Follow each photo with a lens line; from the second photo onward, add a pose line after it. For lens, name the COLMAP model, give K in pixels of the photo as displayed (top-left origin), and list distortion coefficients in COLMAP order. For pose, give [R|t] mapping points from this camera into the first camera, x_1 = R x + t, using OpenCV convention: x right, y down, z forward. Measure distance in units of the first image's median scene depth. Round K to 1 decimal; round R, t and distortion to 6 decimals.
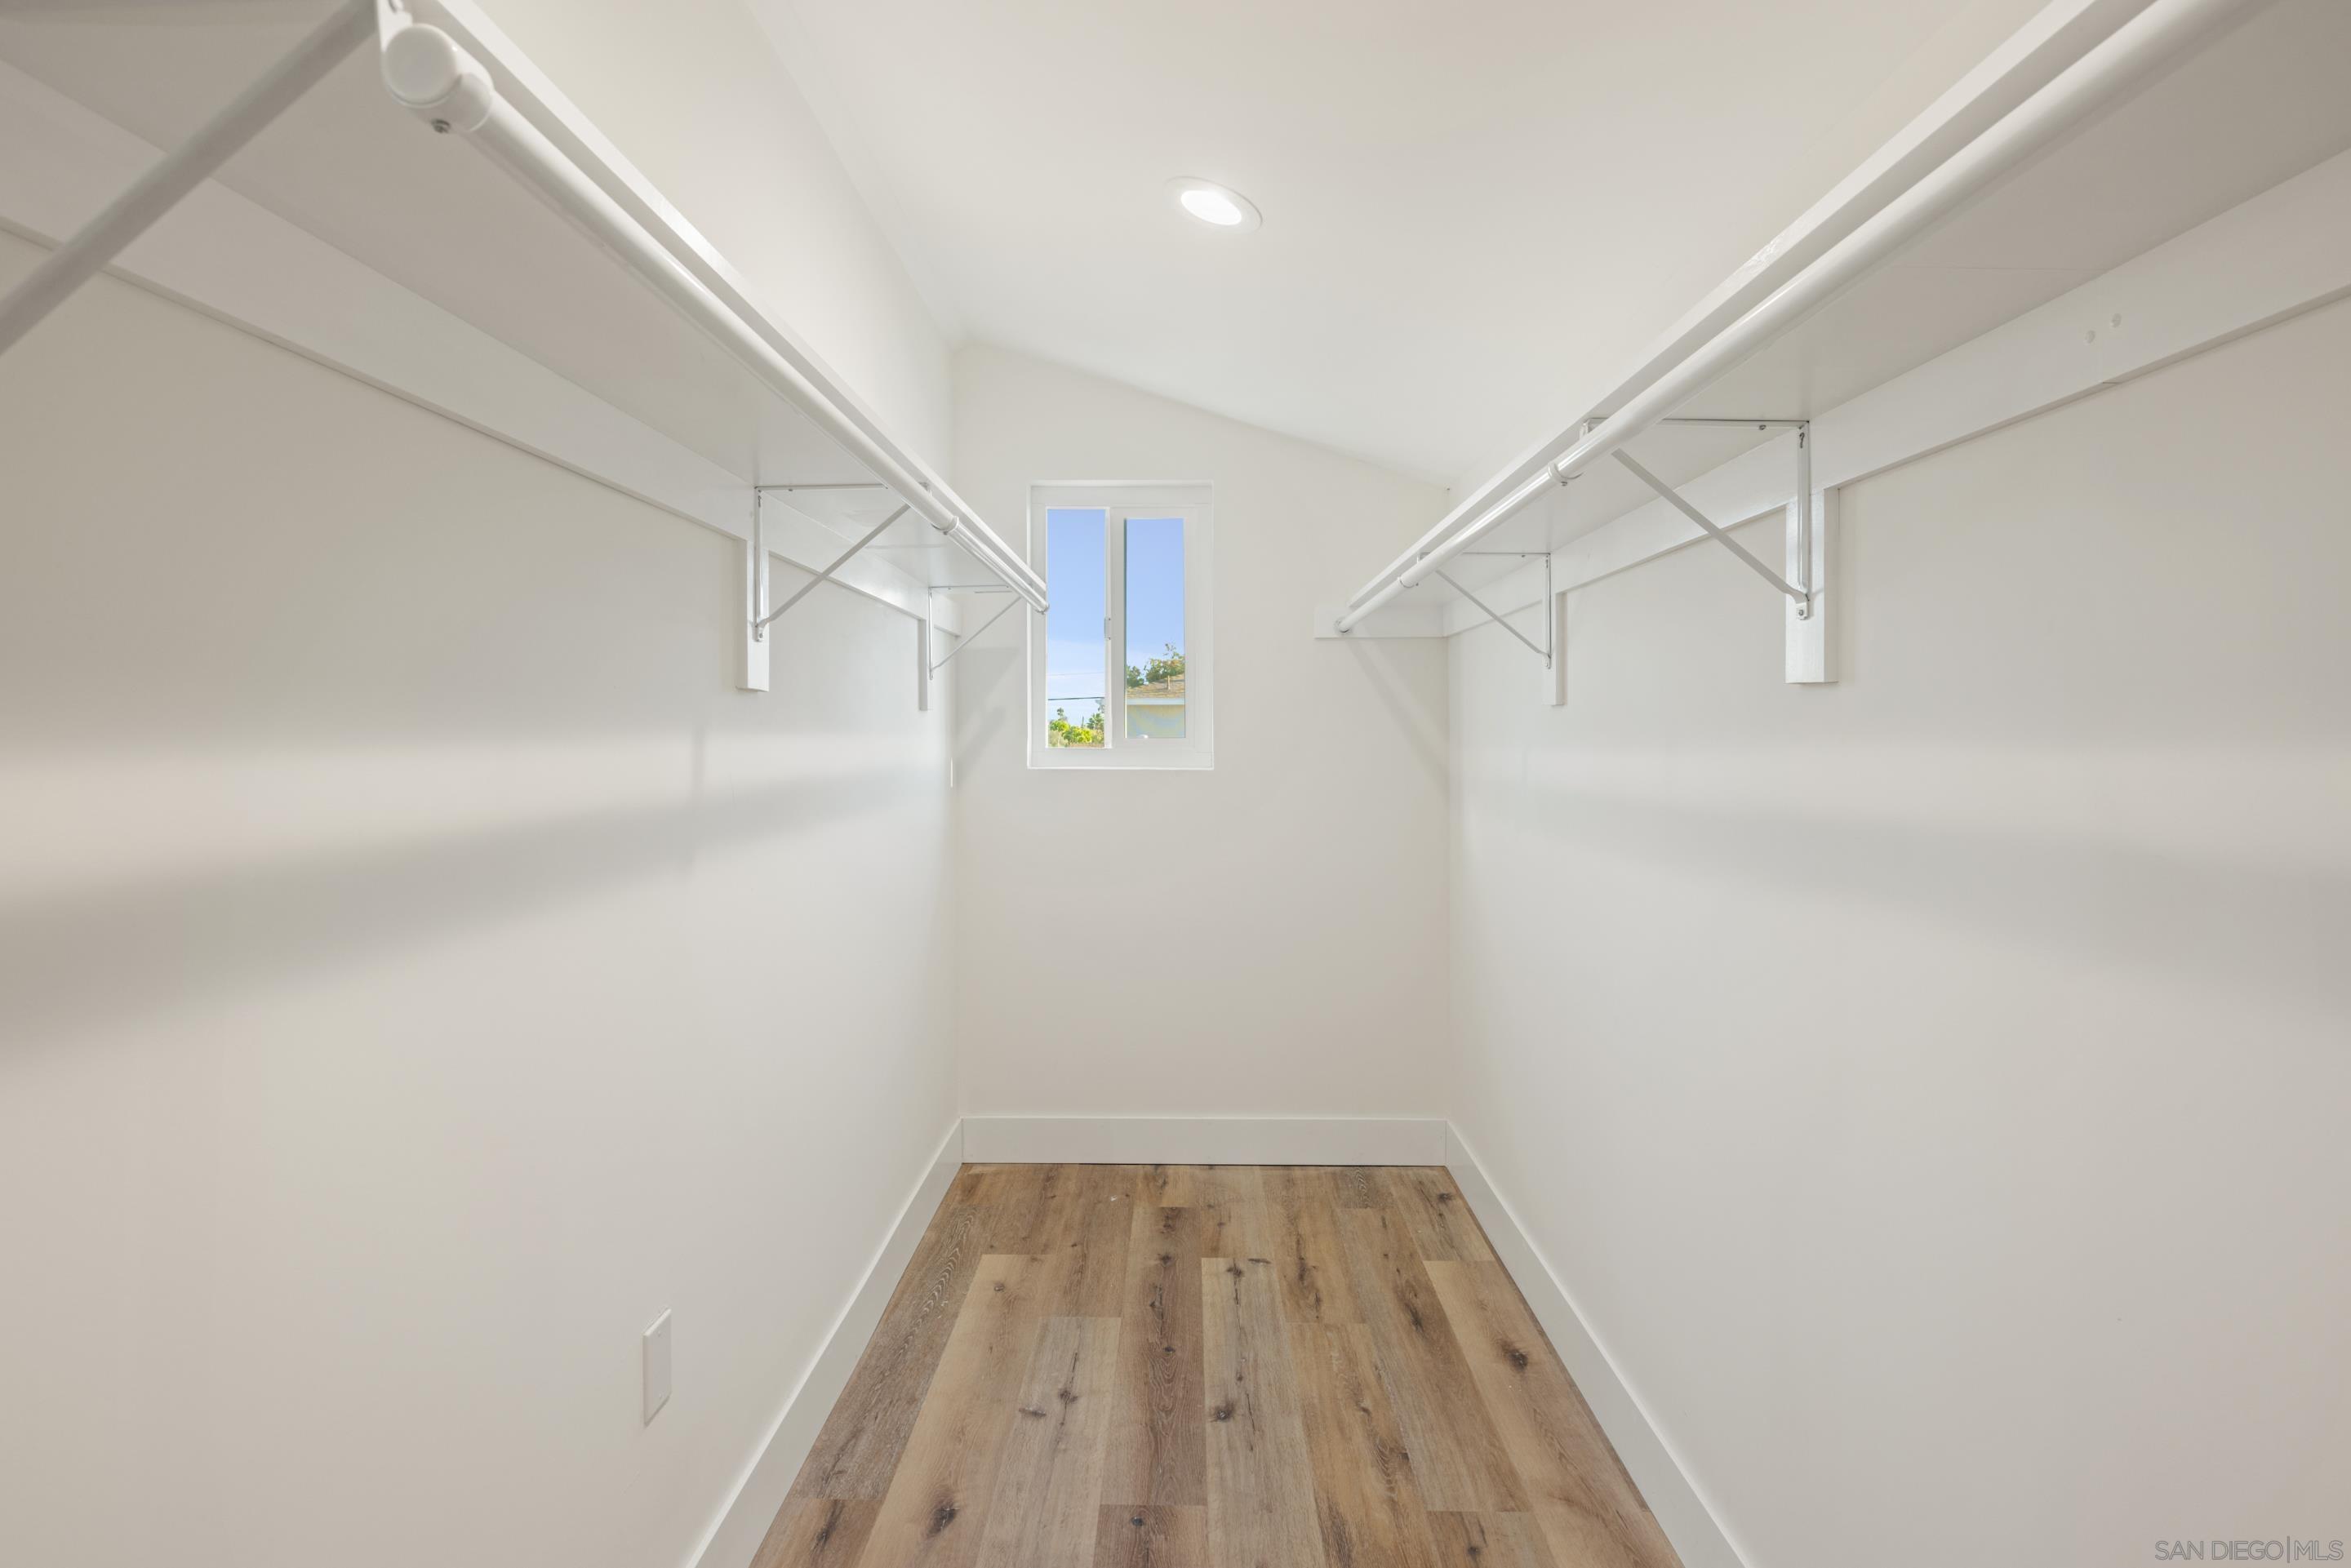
lens RADIAL K [[1151.4, 0, 1158.6], [0, 1151.4, 745.9], [0, 0, 1]] dist [-0.003812, -0.000387]
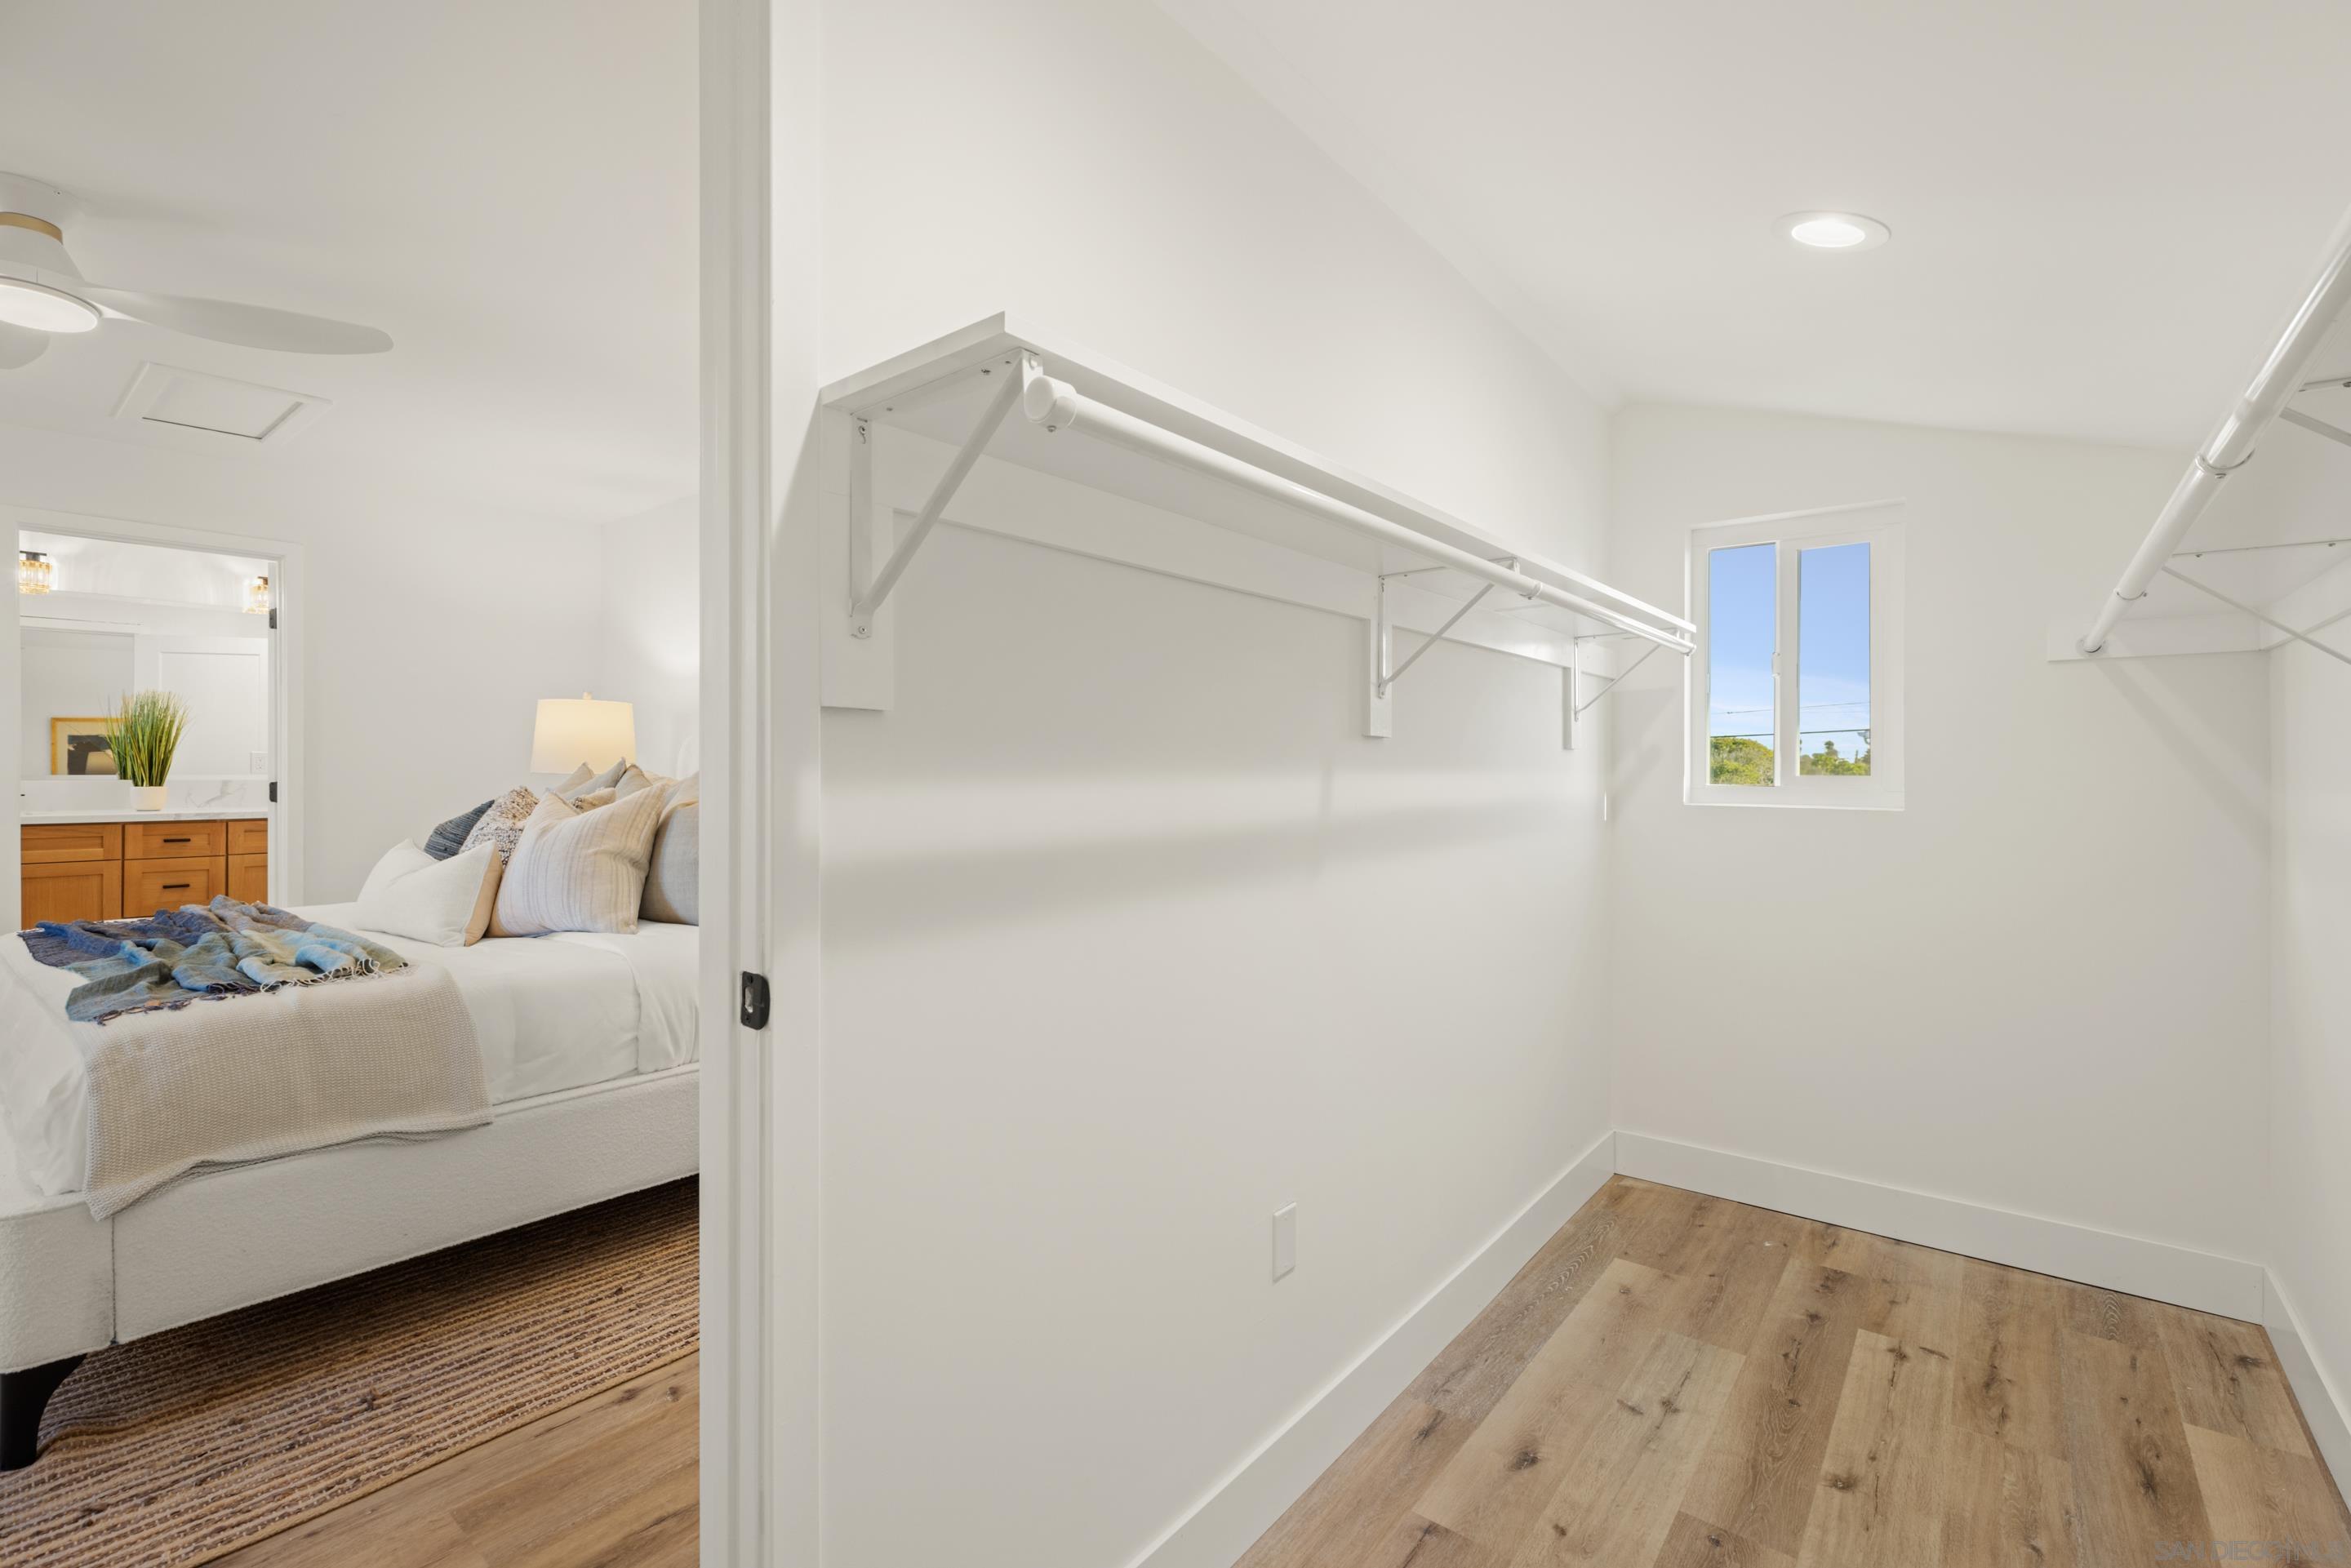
lens RADIAL K [[1015.8, 0, 1139.1], [0, 1015.8, 766.6], [0, 0, 1]] dist [0.005781, -0.000706]
pose [[0.788023, 0.000798, -0.615646, 0.104287], [-0.008644, 0.999915, -0.009769, -0.001911], [0.615586, 0.013019, 0.787963, -0.032042]]
